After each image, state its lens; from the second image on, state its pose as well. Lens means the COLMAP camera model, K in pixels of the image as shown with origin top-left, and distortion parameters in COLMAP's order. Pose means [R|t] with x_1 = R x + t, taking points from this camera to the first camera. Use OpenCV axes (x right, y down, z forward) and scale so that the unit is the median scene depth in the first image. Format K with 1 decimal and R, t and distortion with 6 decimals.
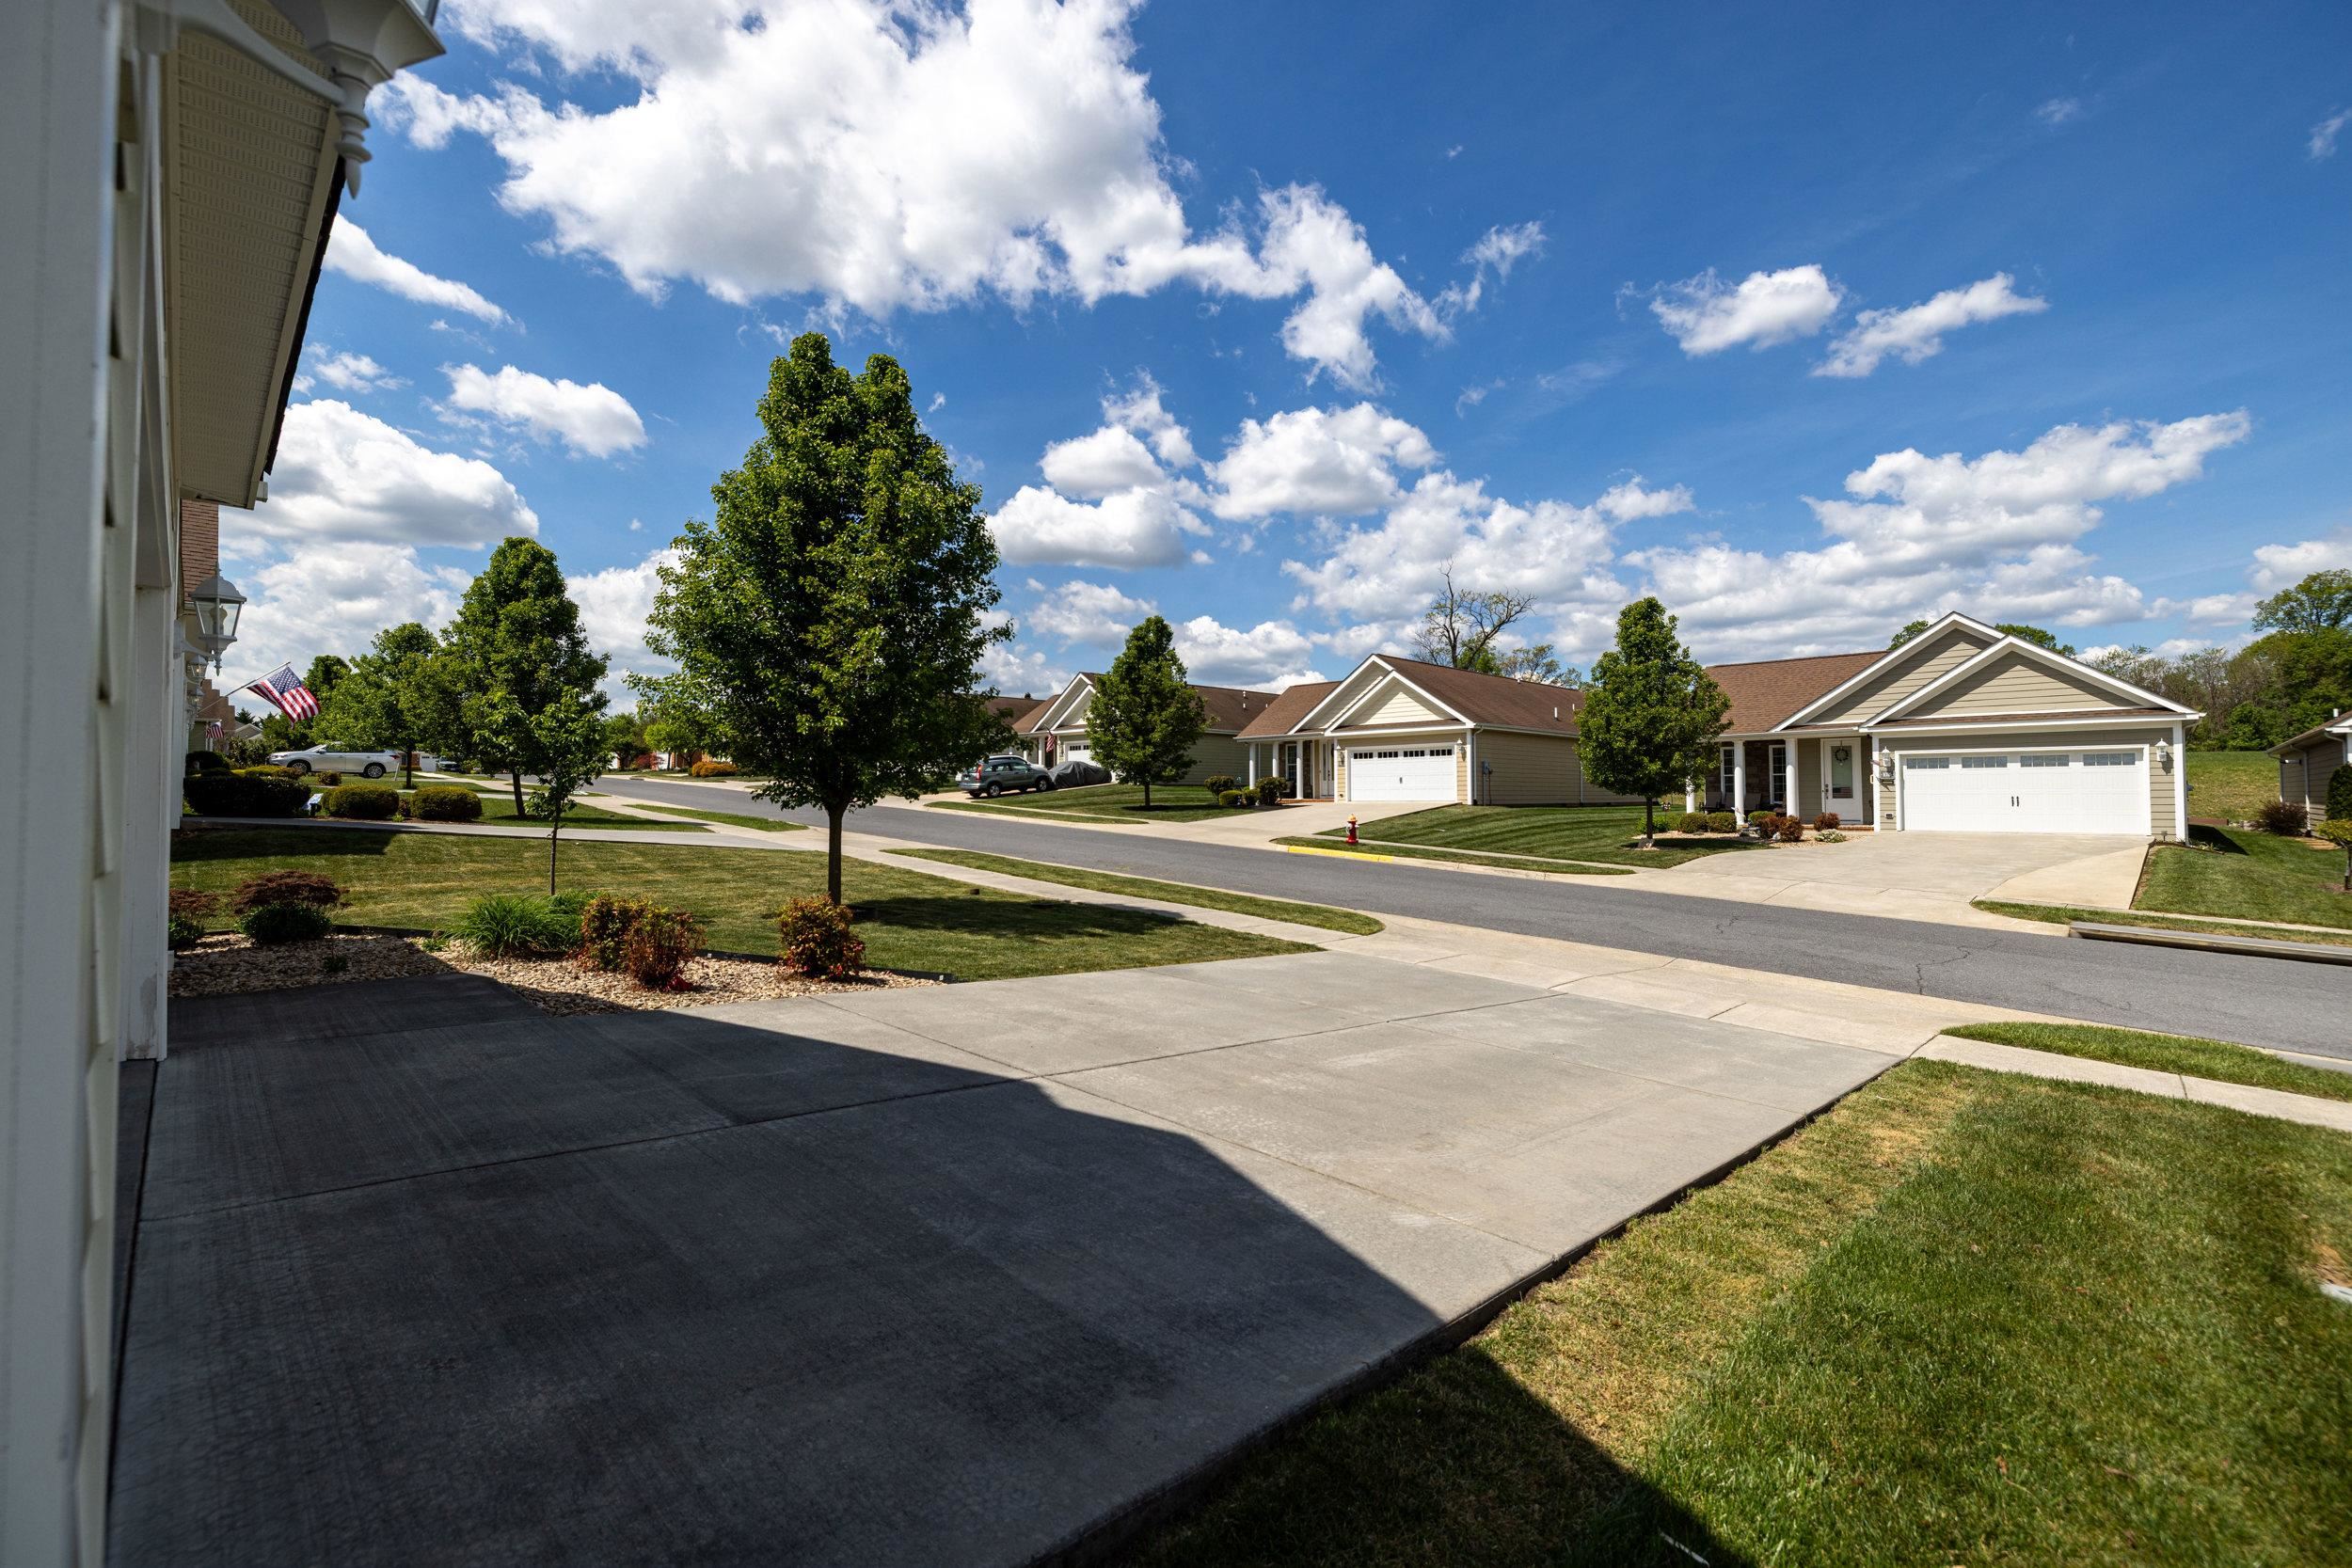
lens RADIAL K [[978.5, 0, 1174.9], [0, 978.5, 763.9], [0, 0, 1]] dist [0.001602, 0.000023]
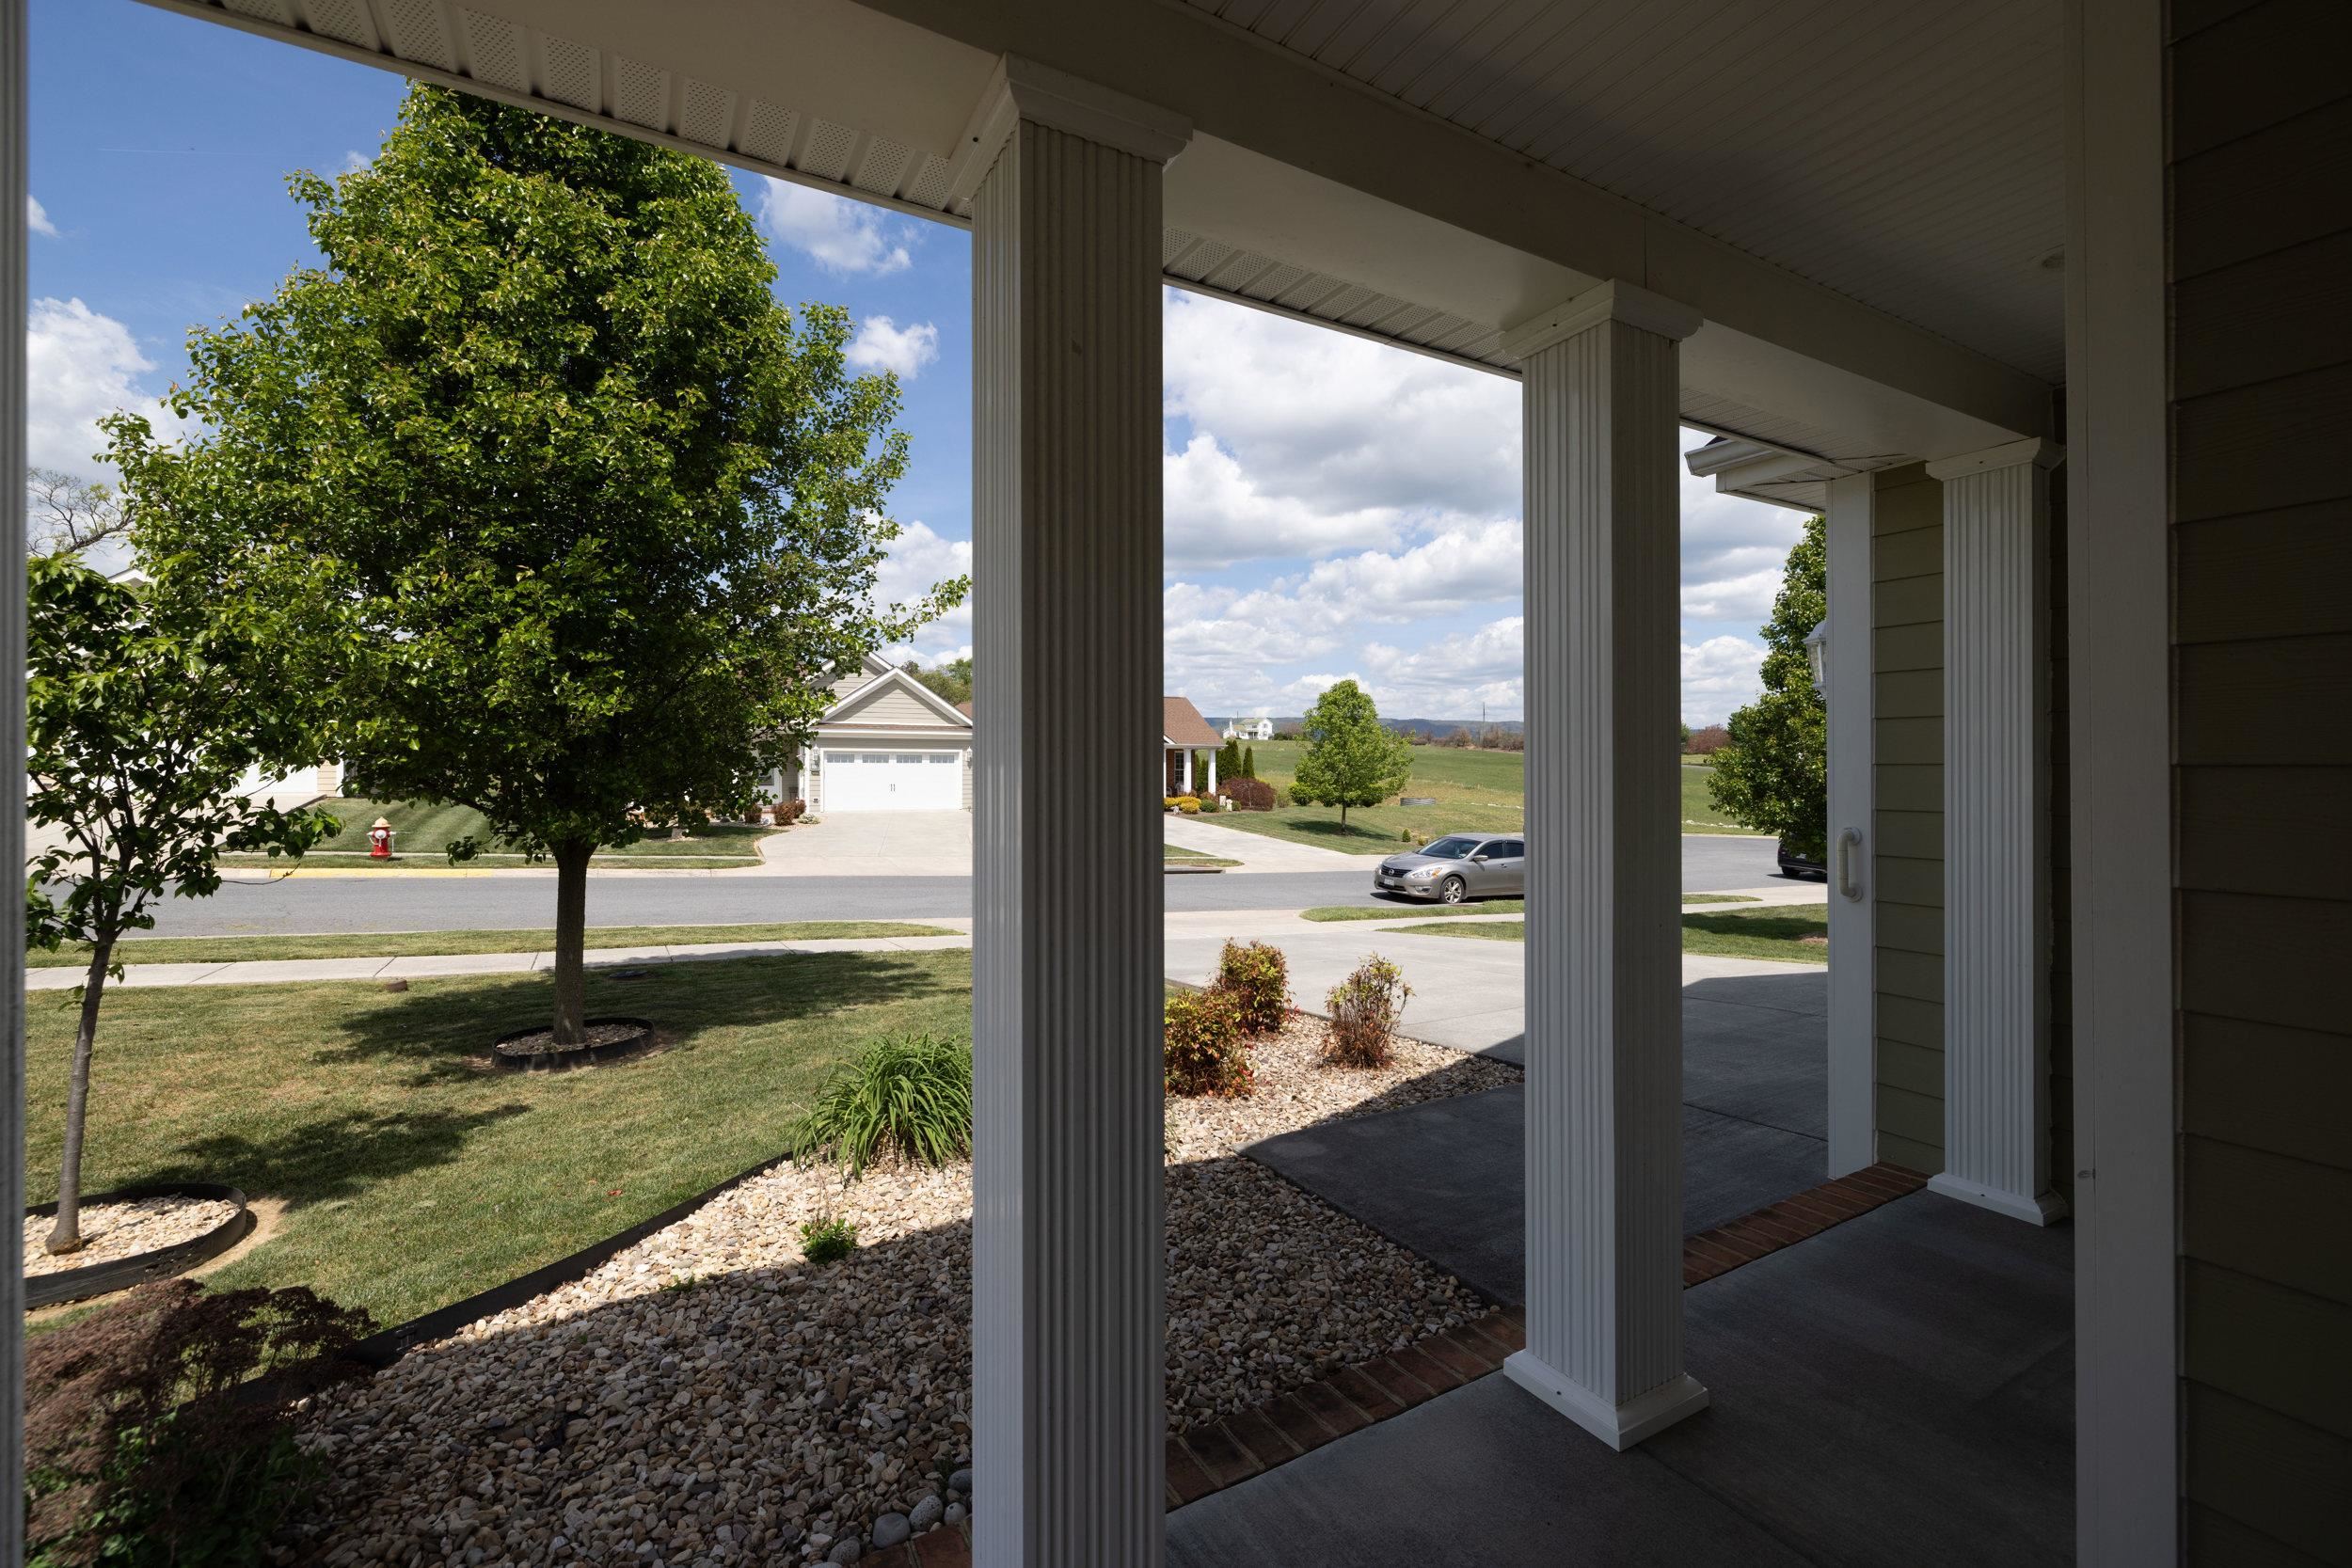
lens RADIAL K [[978.5, 0, 1174.9], [0, 978.5, 763.9], [0, 0, 1]] dist [0.001602, 0.000023]
pose [[0.262755, 0.010673, 0.964804, -0.422062], [-0.036202, 0.999344, -0.001196, -0.008924], [-0.964183, -0.034614, 0.262969, 0.284425]]
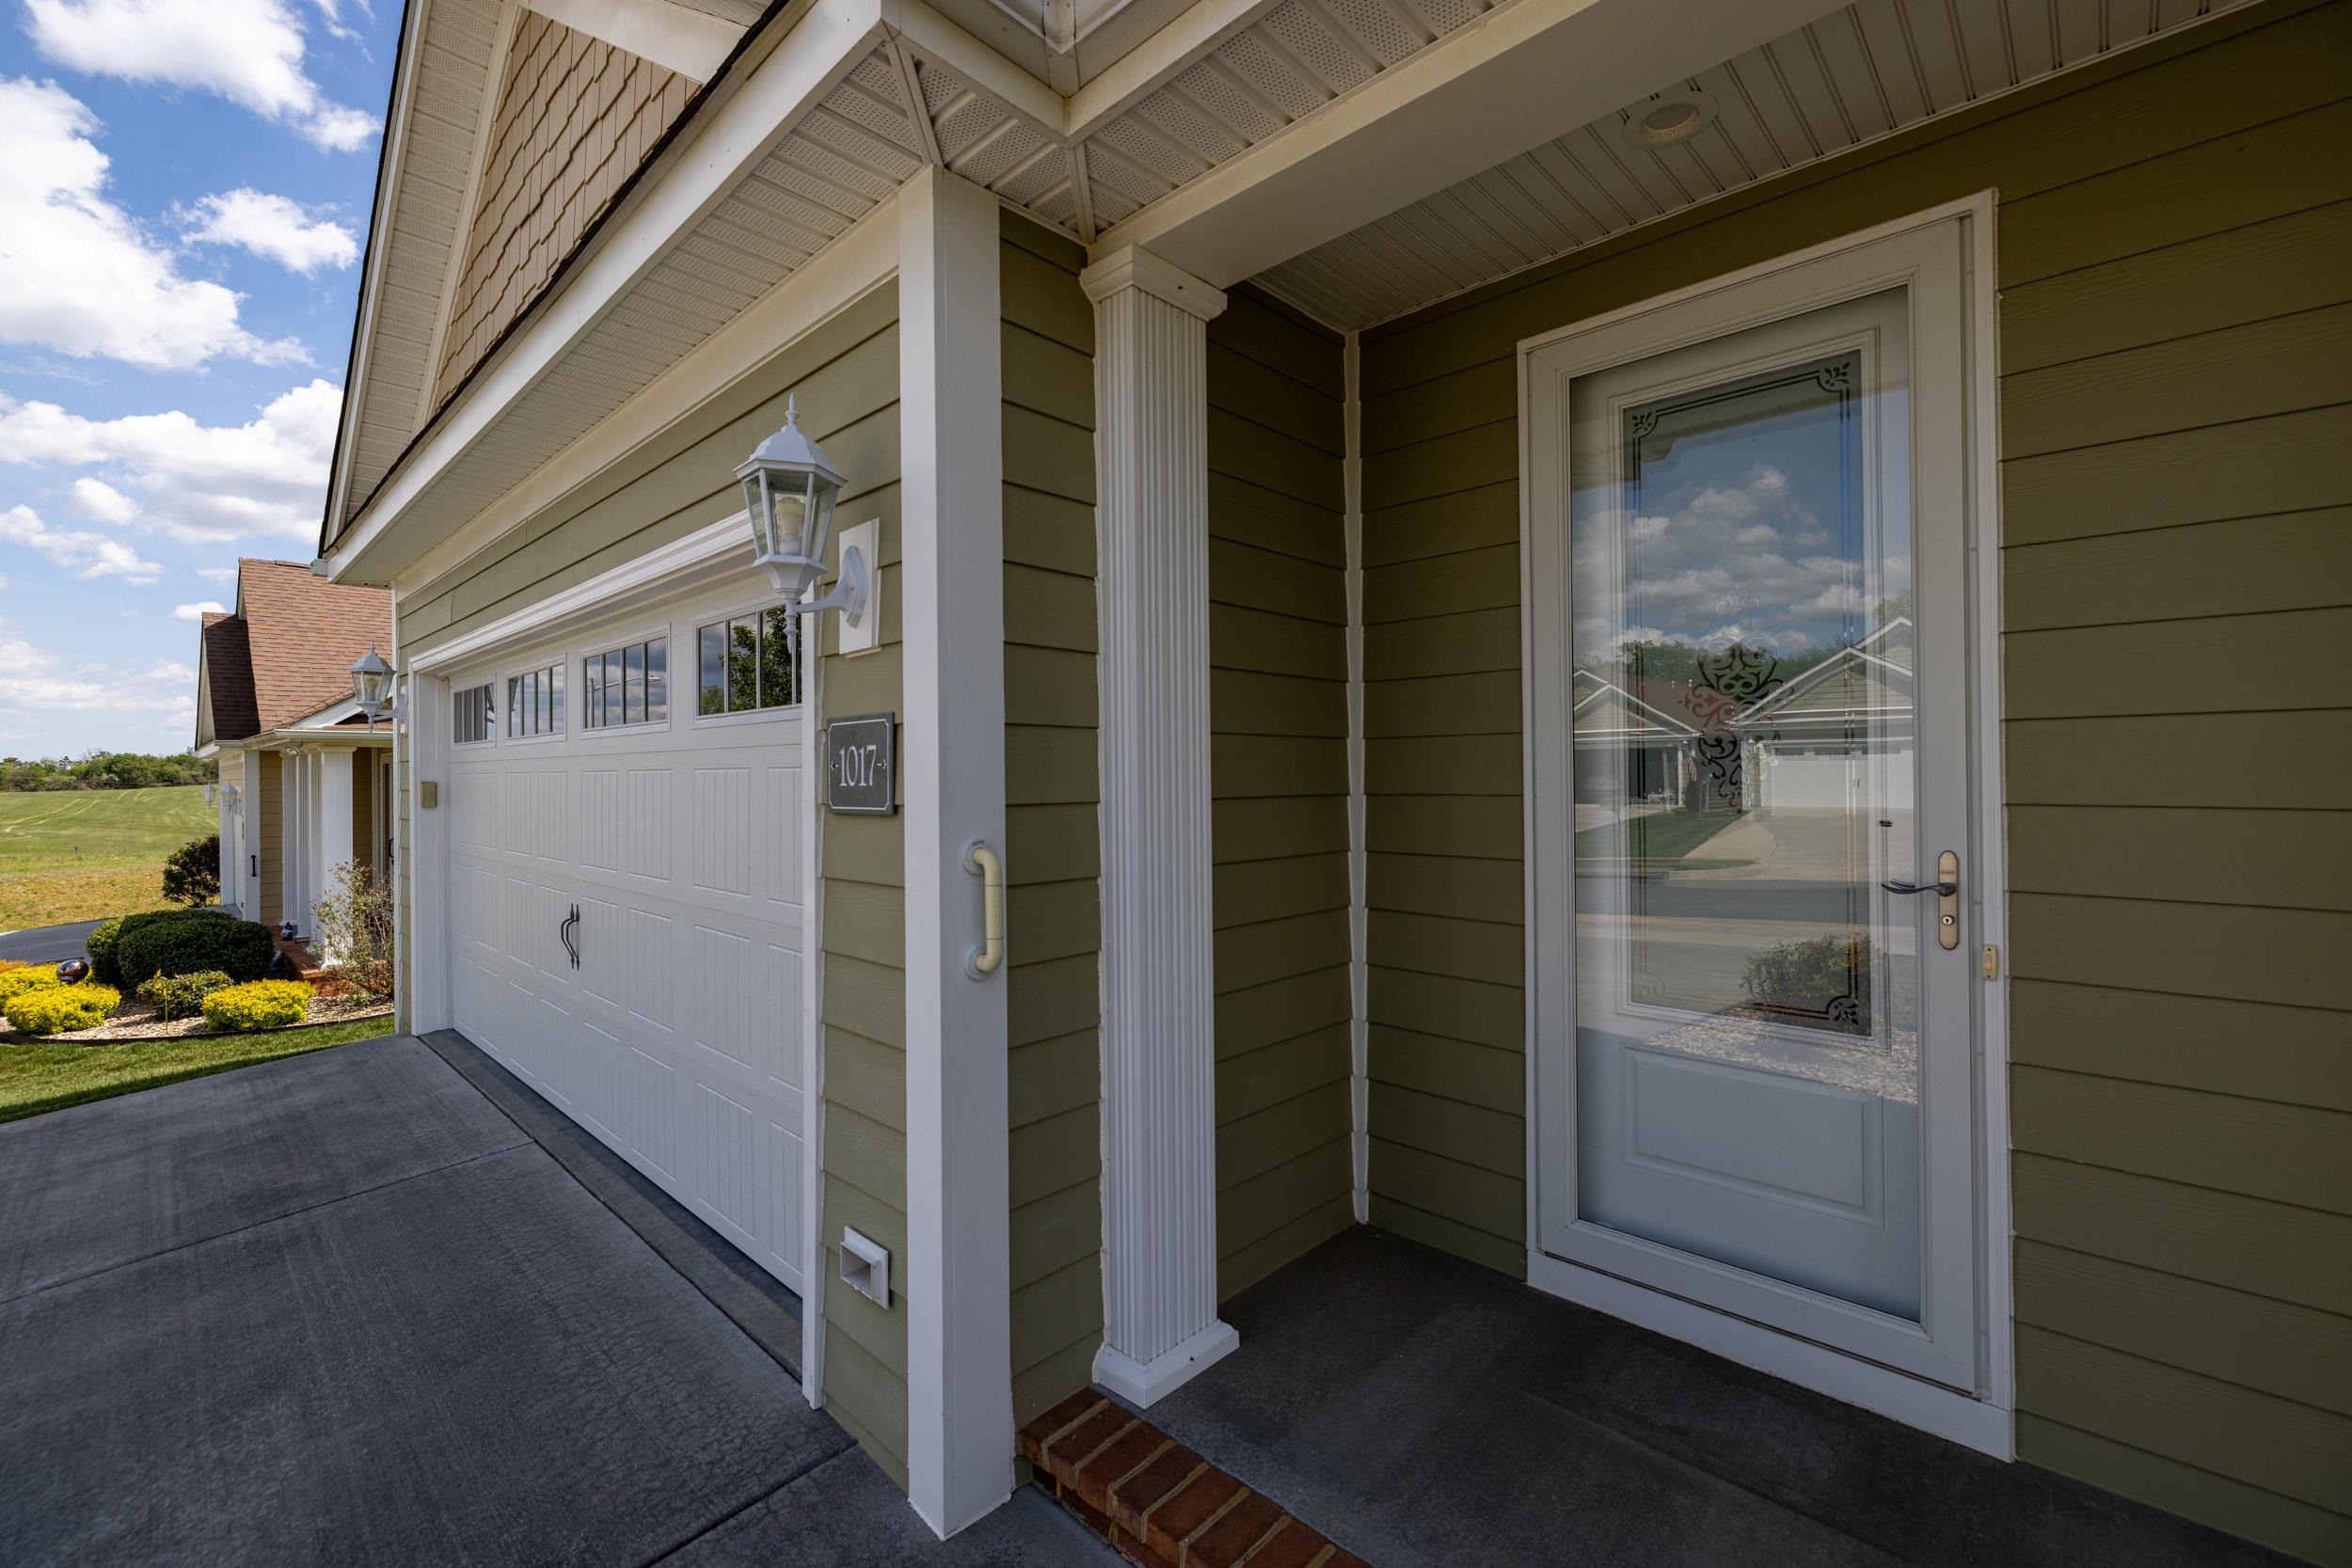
lens RADIAL K [[1029.4, 0, 1224.1], [0, 1029.4, 786.6], [0, 0, 1]] dist [0.001727, 0.000139]
pose [[-0.999483, 0.006010, -0.031586, -0.242867], [0.007026, 0.999458, -0.032169, -0.002817], [0.031375, -0.032374, -0.998983, 0.309297]]
